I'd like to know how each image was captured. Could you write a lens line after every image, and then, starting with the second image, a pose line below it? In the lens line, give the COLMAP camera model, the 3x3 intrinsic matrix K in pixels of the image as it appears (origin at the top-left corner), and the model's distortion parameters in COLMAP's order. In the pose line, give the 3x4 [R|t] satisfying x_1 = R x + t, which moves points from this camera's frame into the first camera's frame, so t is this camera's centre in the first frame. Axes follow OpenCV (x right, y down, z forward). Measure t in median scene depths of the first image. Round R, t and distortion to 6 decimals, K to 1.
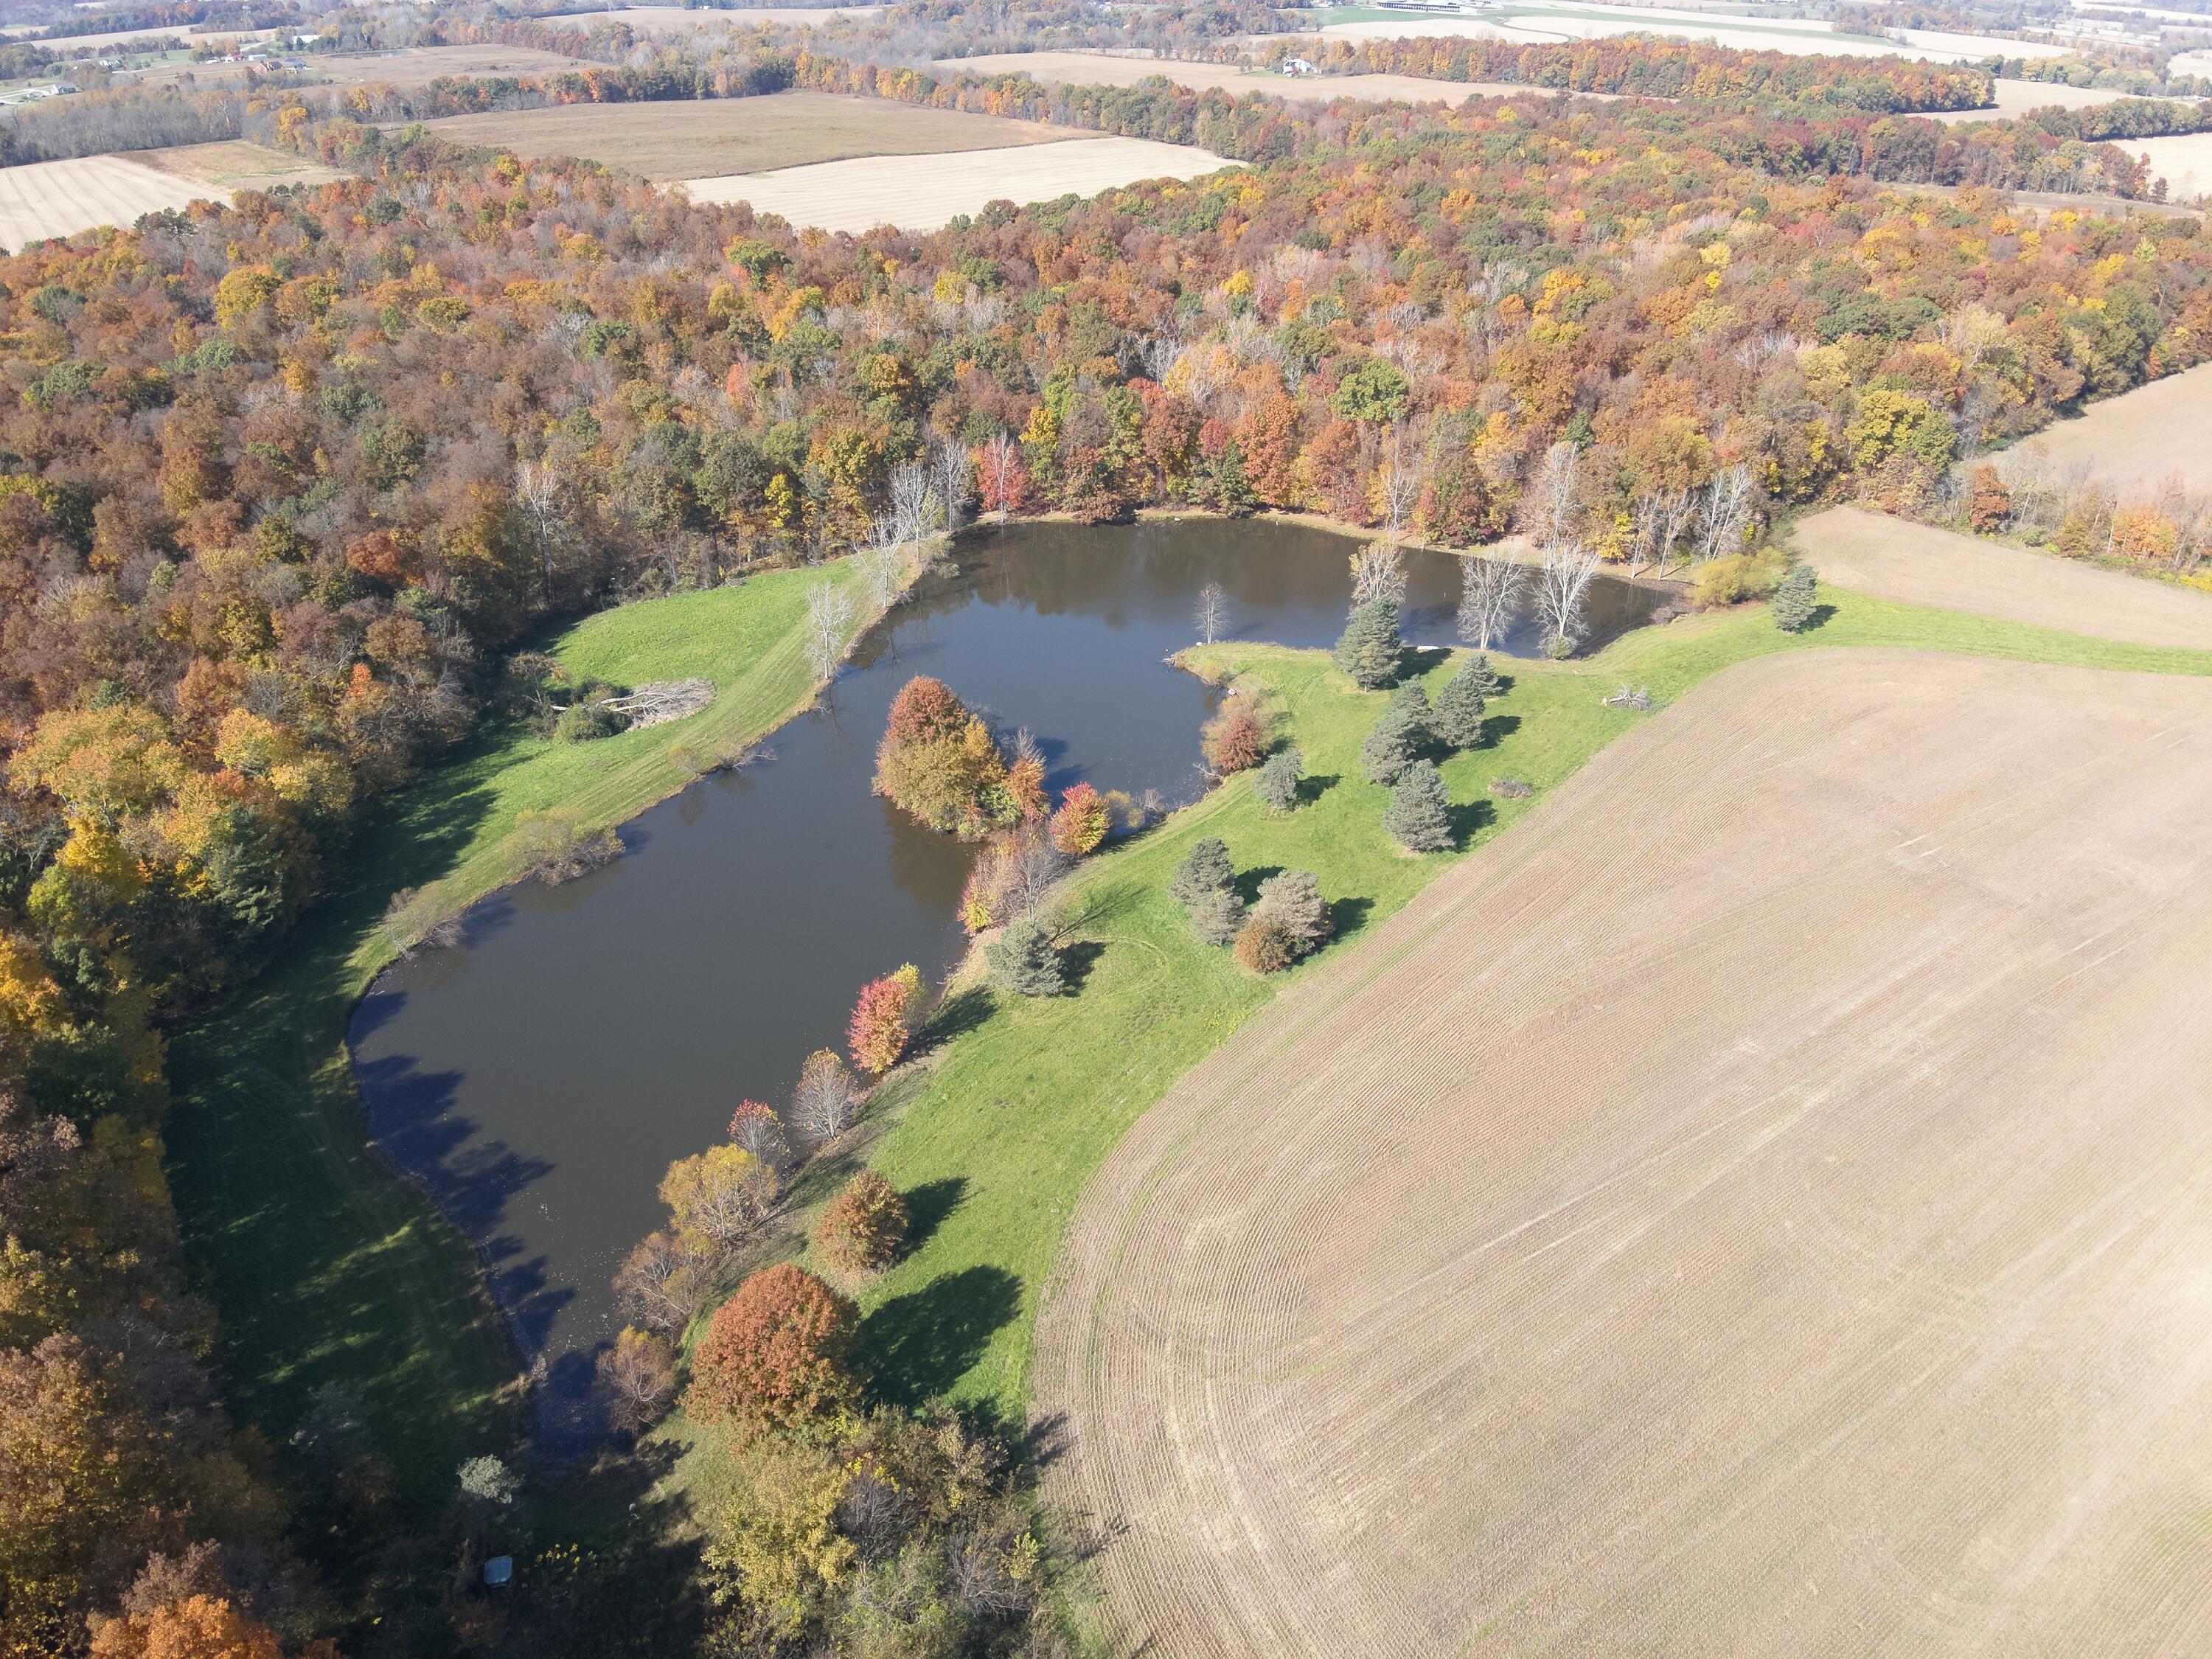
lens RADIAL K [[1635.1, 0, 1106.0], [0, 1635.1, 829.5], [0, 0, 1]] dist [0.089075, -0.187194]
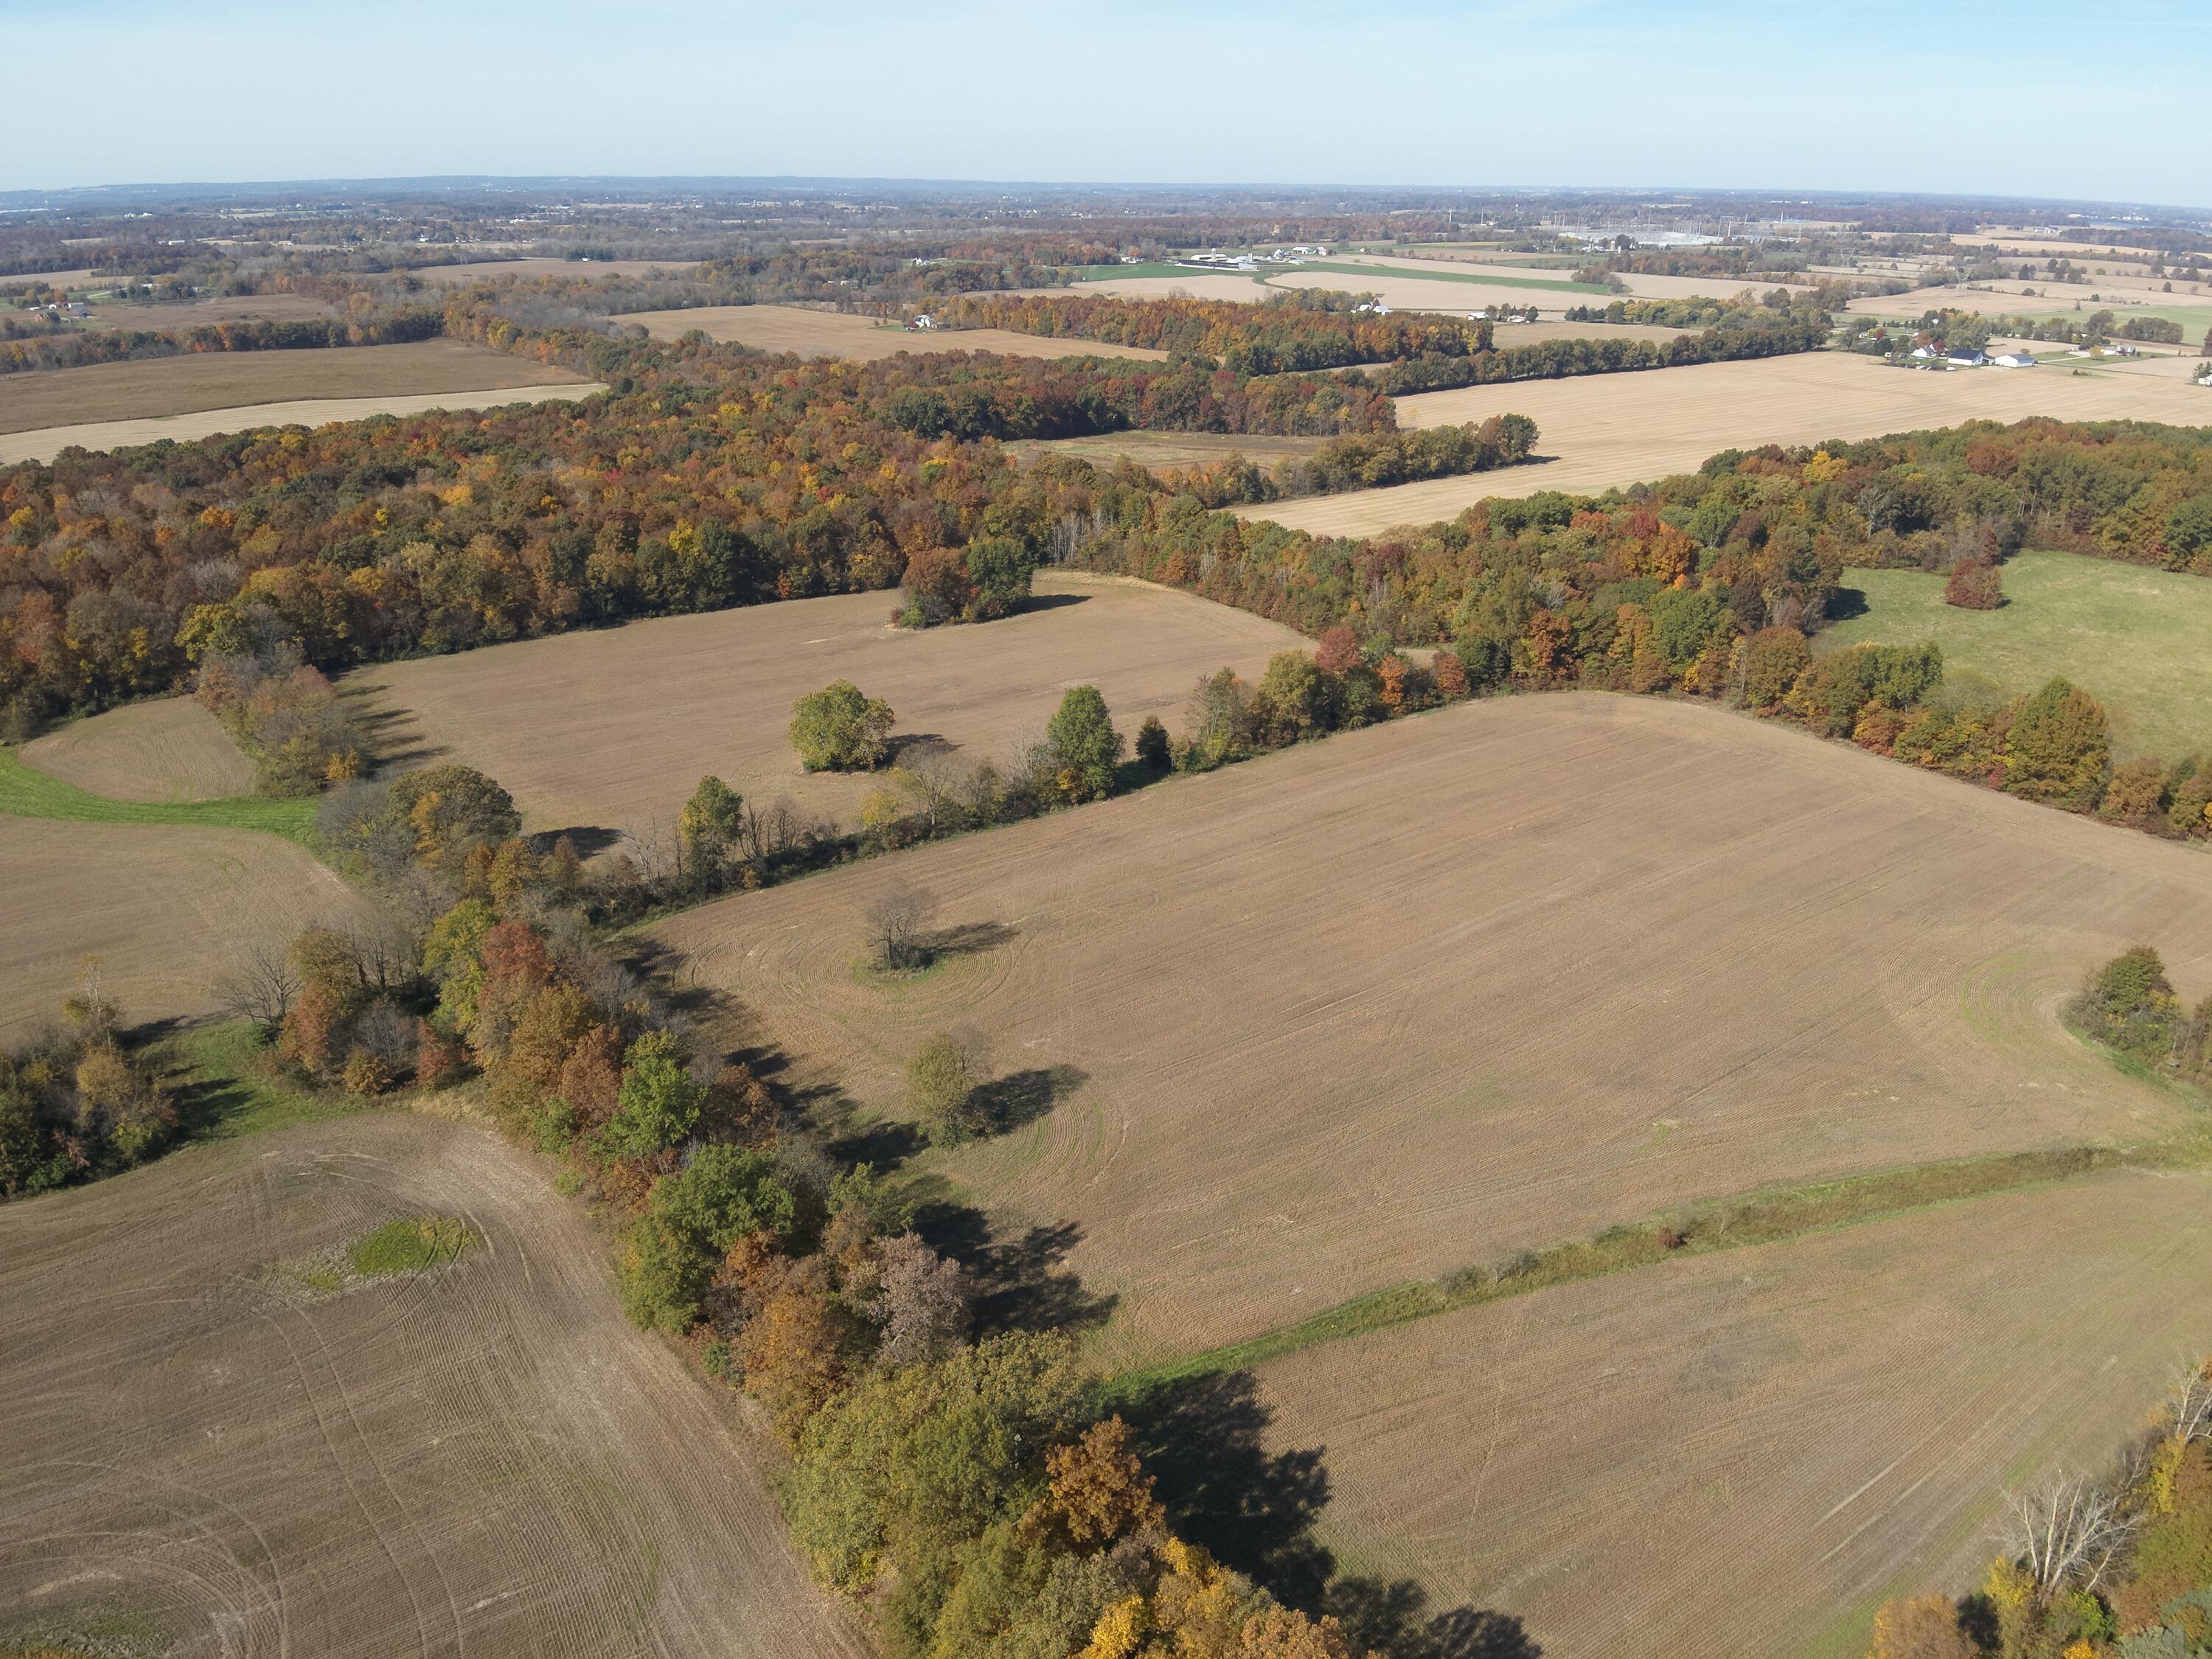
lens RADIAL K [[1616.0, 0, 1108.9], [0, 1616.0, 822.7], [0, 0, 1]] dist [0.087803, -0.183667]
pose [[0.998274, 0.021363, -0.054709, 1.009193], [-0.028022, 0.991888, -0.123988, 0.025400], [0.051617, 0.125307, 0.990774, -0.137242]]
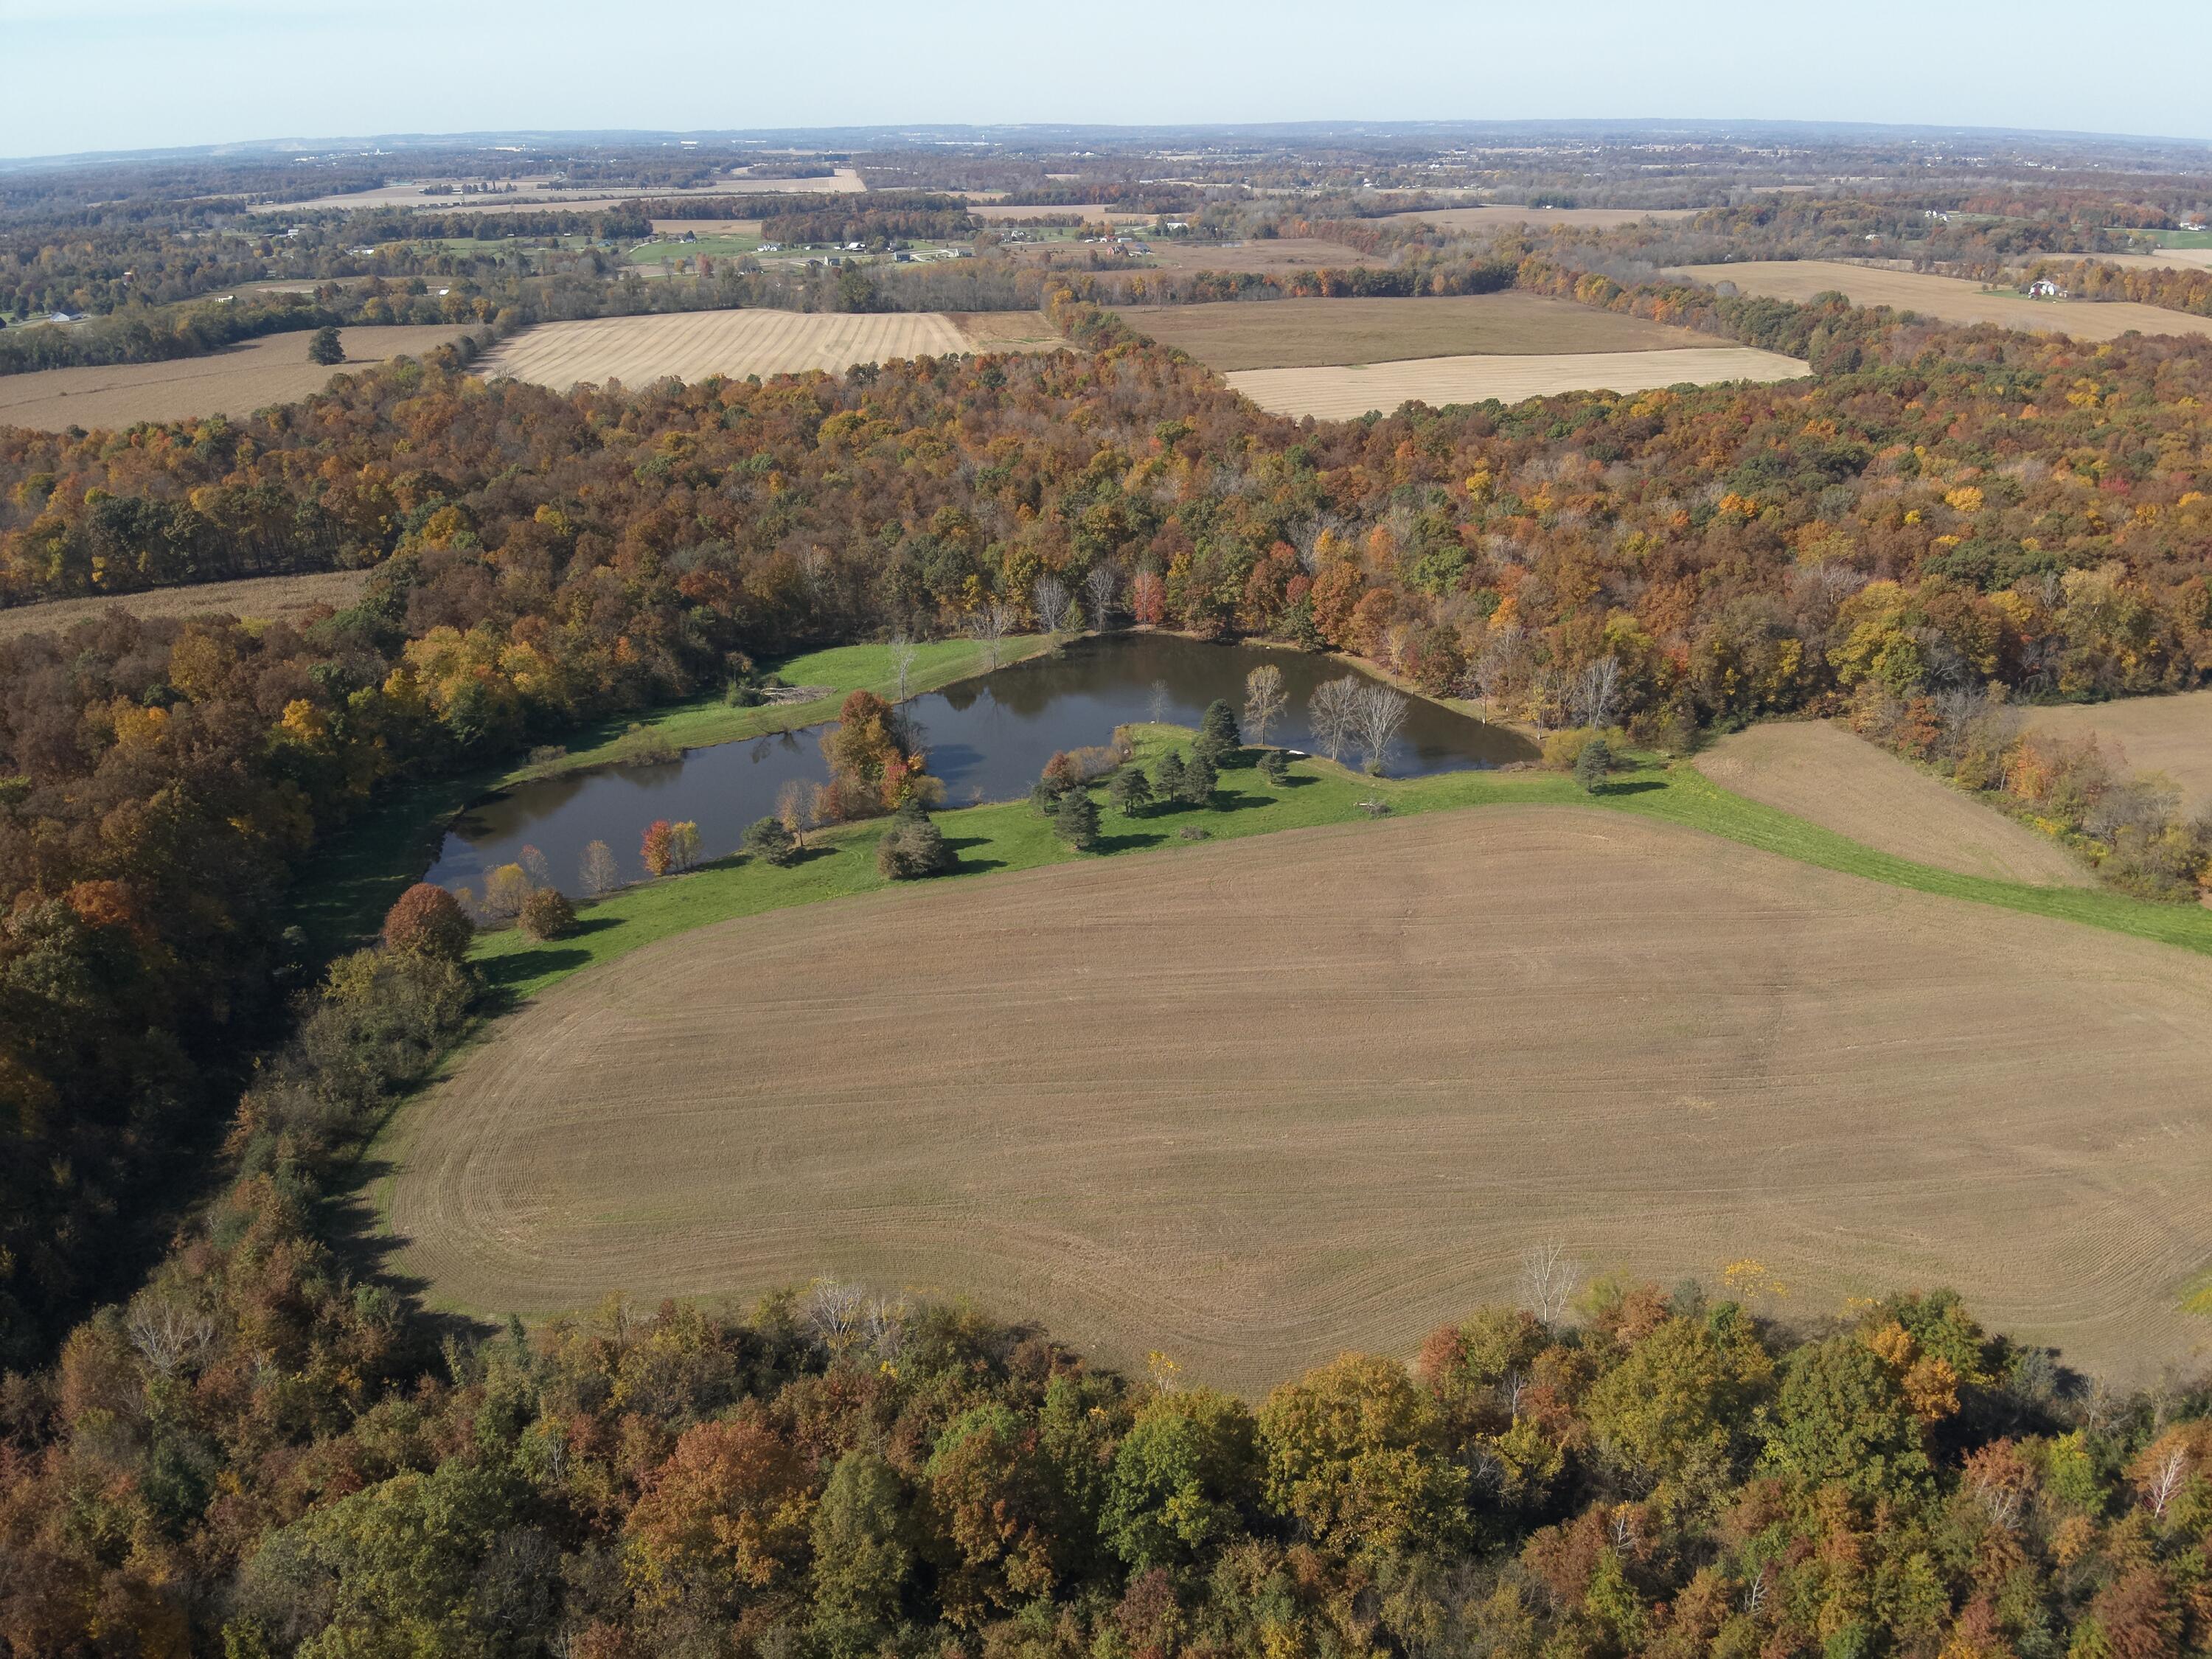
lens RADIAL K [[1607.0, 0, 1100.6], [0, 1607.0, 820.0], [0, 0, 1]] dist [0.082917, -0.167566]
pose [[0.863414, 0.189768, -0.467444, 0.455945], [-0.232971, 0.971825, -0.035790, 0.015200], [0.447482, 0.139802, 0.883298, -0.132476]]
